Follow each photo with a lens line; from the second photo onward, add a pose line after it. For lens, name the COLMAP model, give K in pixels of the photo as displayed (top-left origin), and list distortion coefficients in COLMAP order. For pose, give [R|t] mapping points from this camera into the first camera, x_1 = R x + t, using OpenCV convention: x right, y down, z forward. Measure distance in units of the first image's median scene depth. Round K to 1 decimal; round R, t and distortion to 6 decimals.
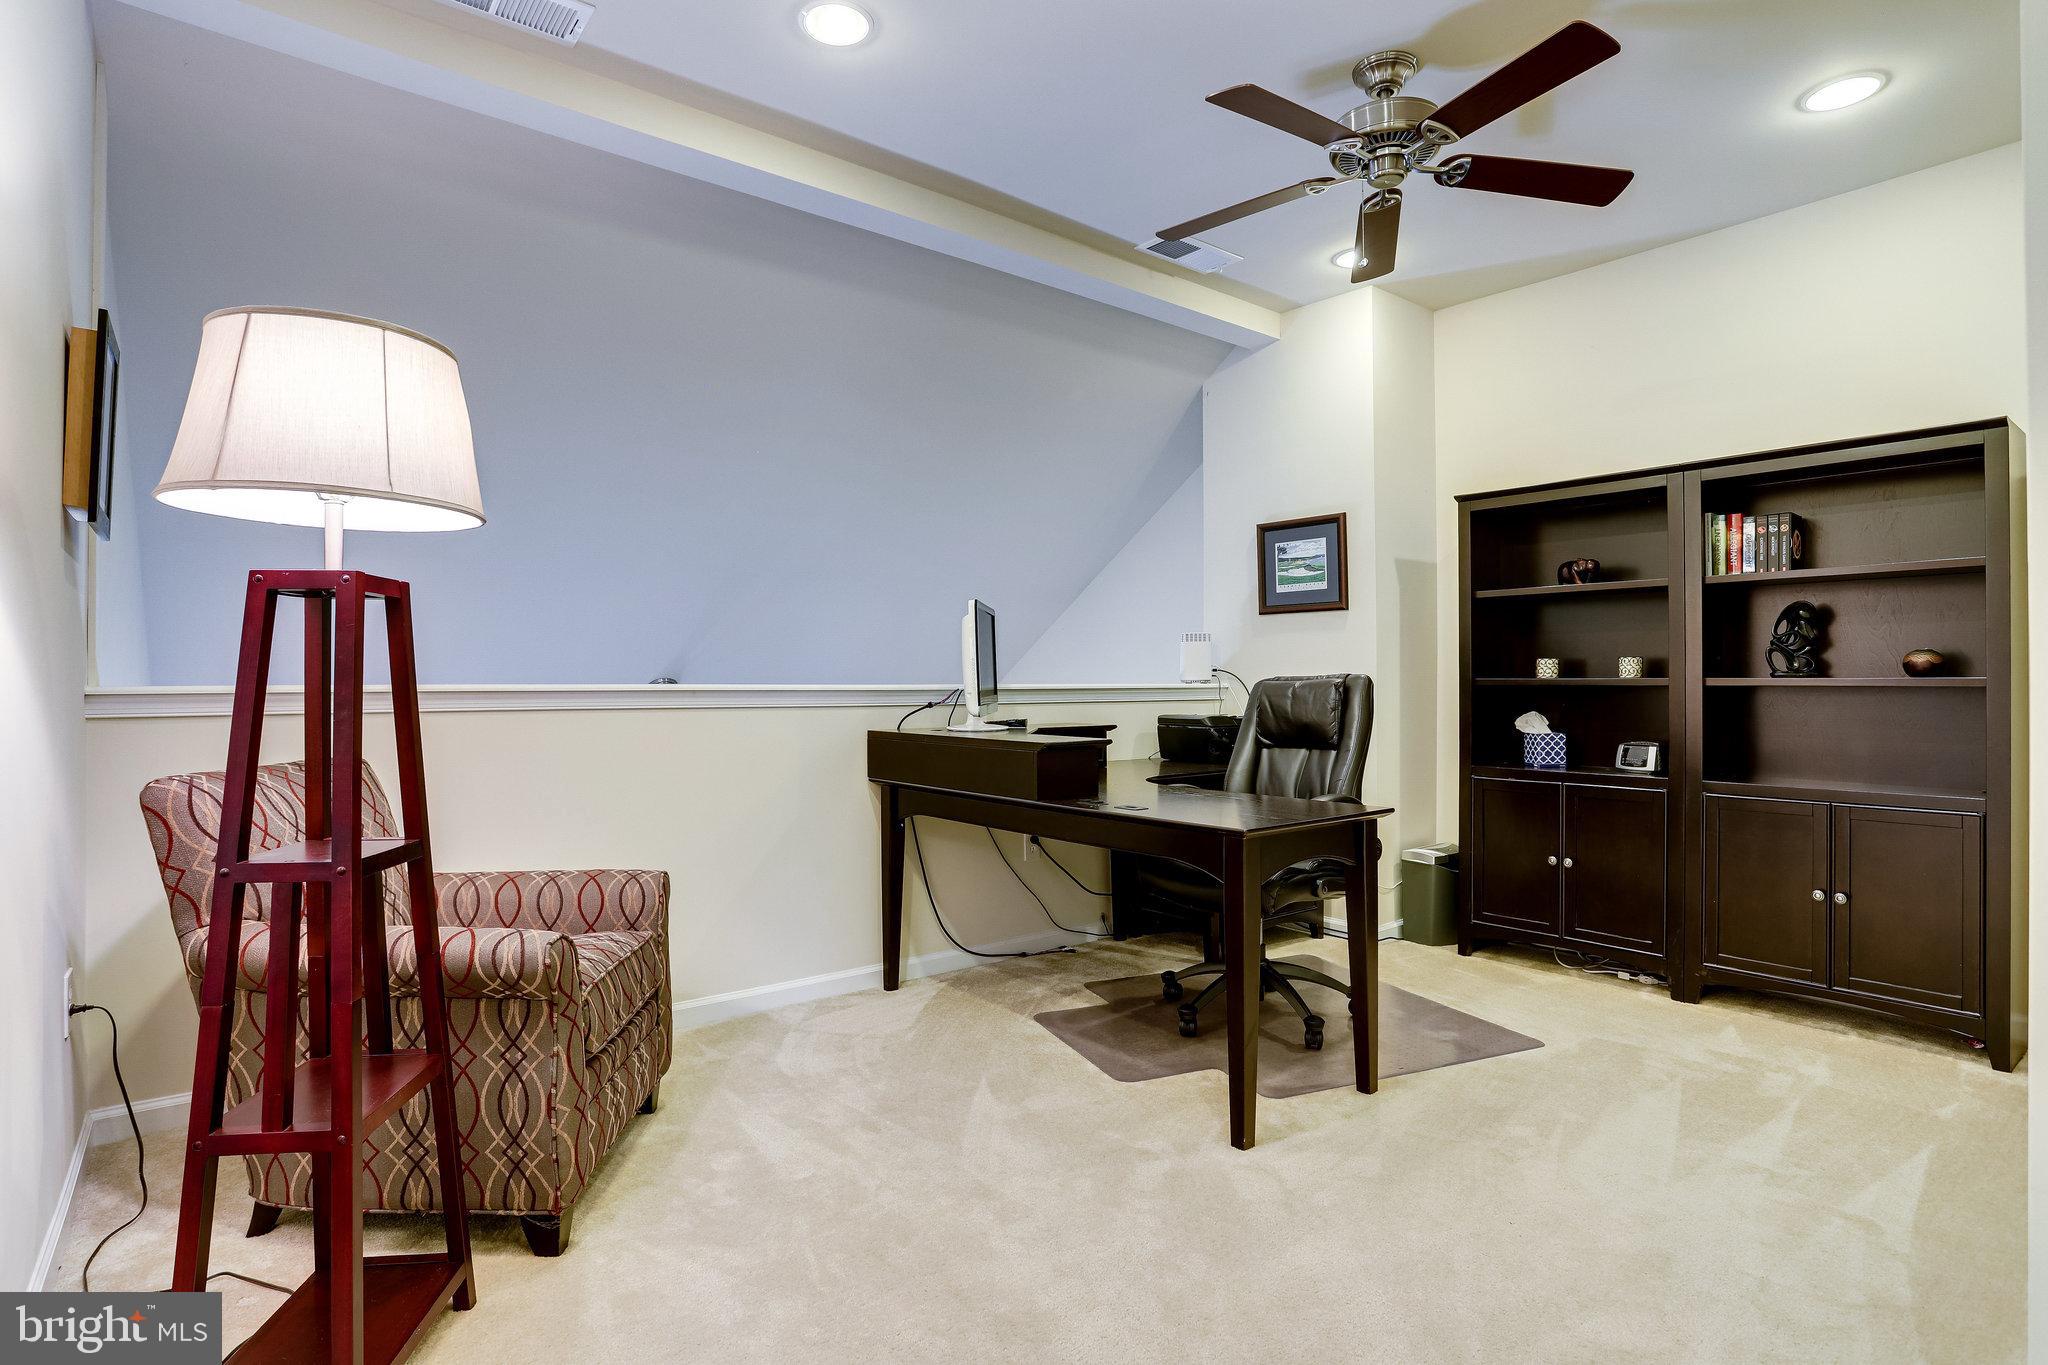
lens RADIAL K [[998.3, 0, 1017.0], [0, 998.3, 684.6], [0, 0, 1]] dist [-0.044345, 0.022703]
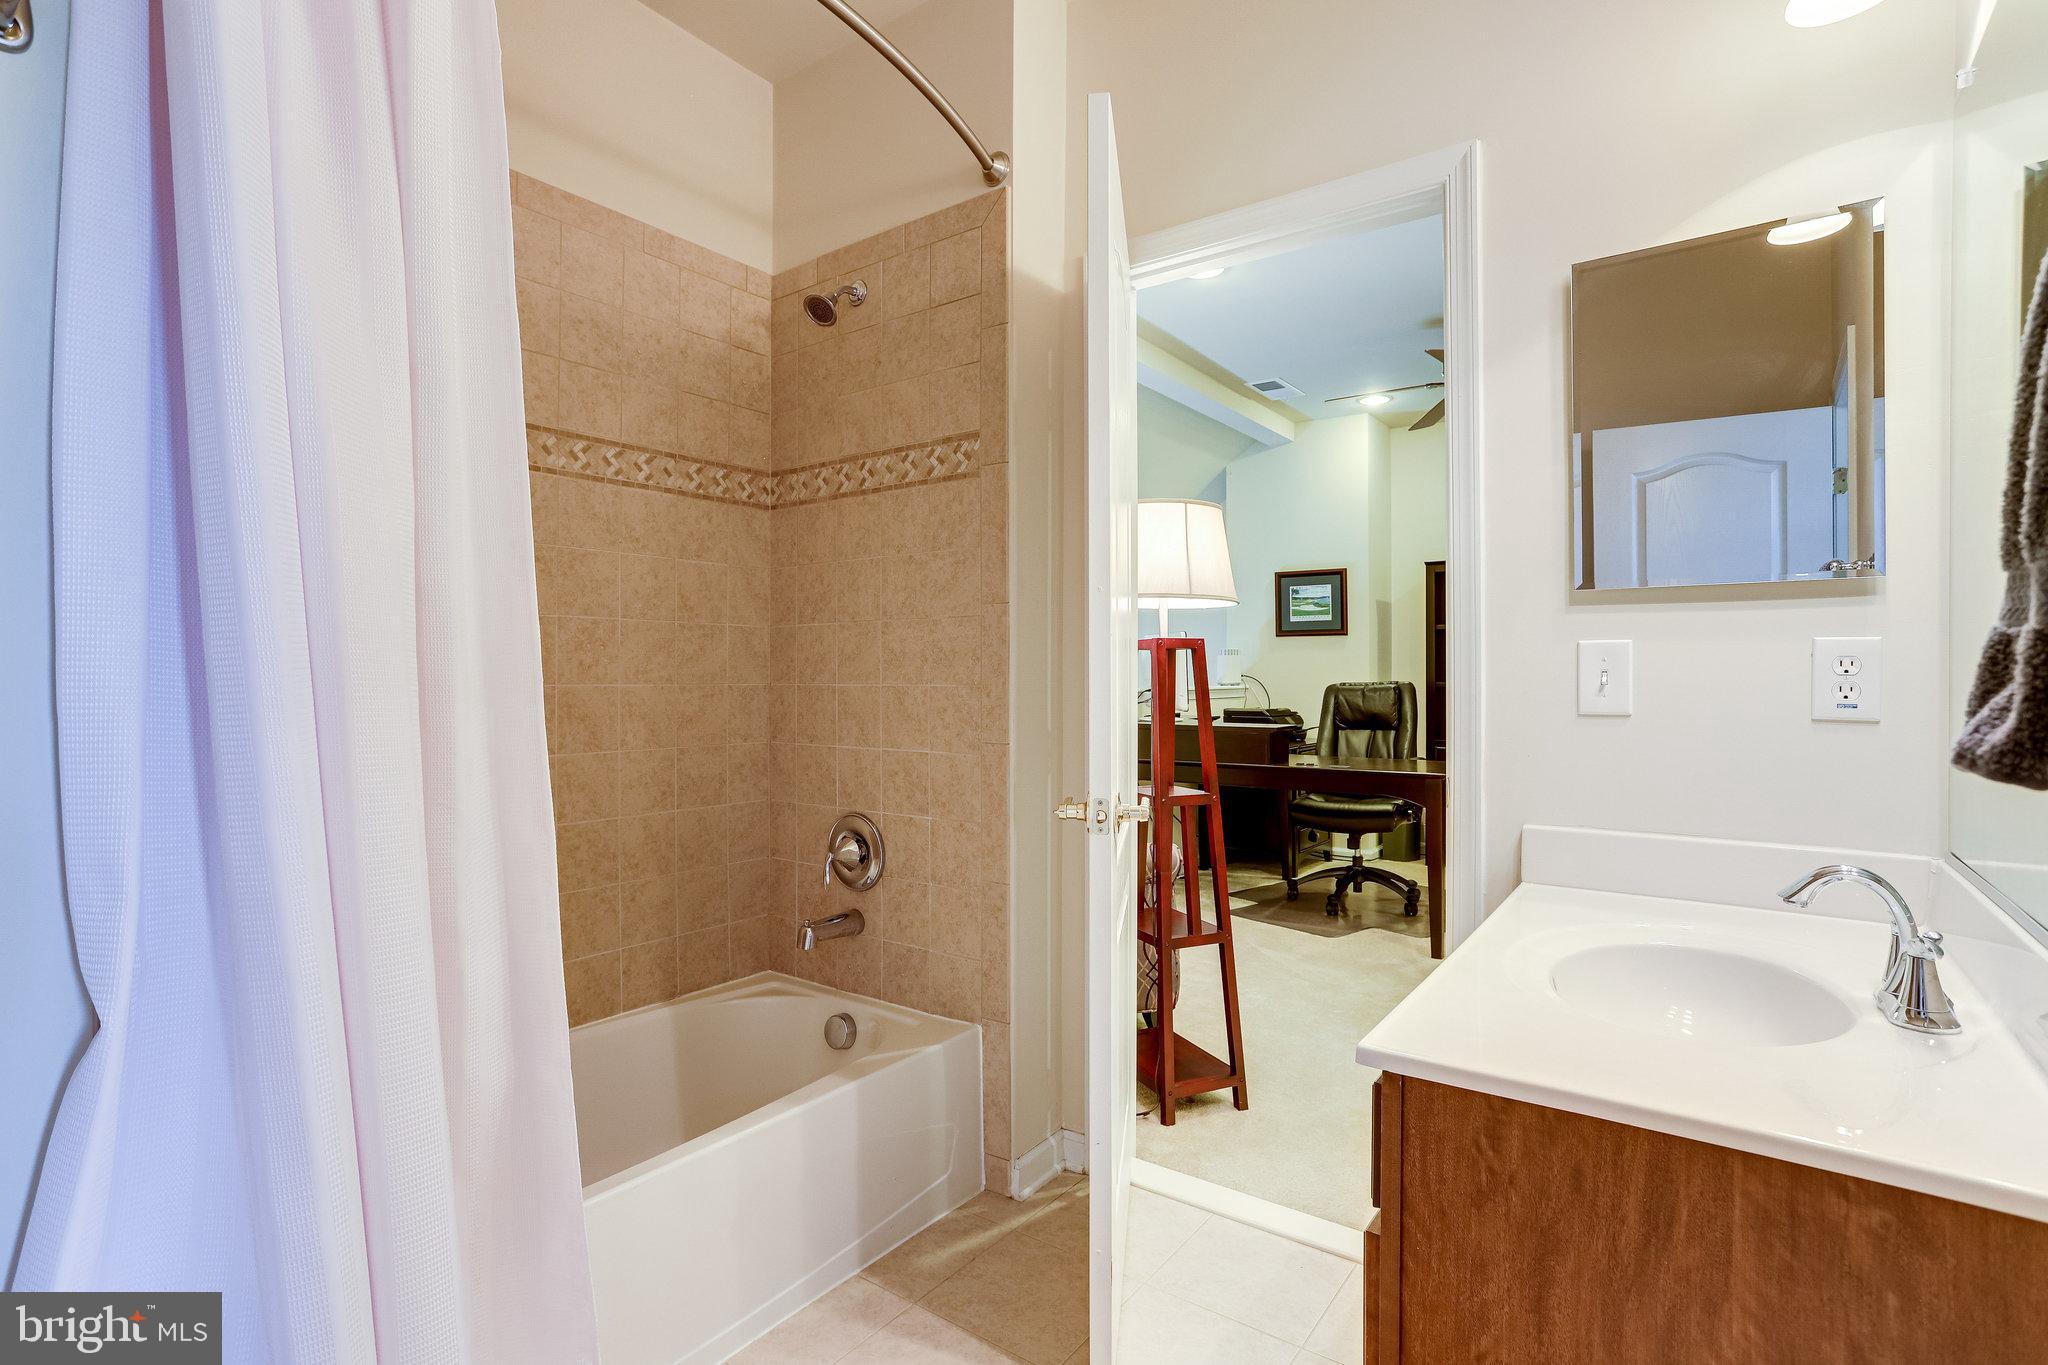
lens RADIAL K [[998.3, 0, 1013.9], [0, 998.3, 678.0], [0, 0, 1]] dist [-0.044345, 0.022703]
pose [[0.958010, -0.002278, 0.286727, -0.922403], [0.002551, 0.999997, -0.000581, -0.021419], [-0.286724, 0.001288, 0.958012, -0.424018]]
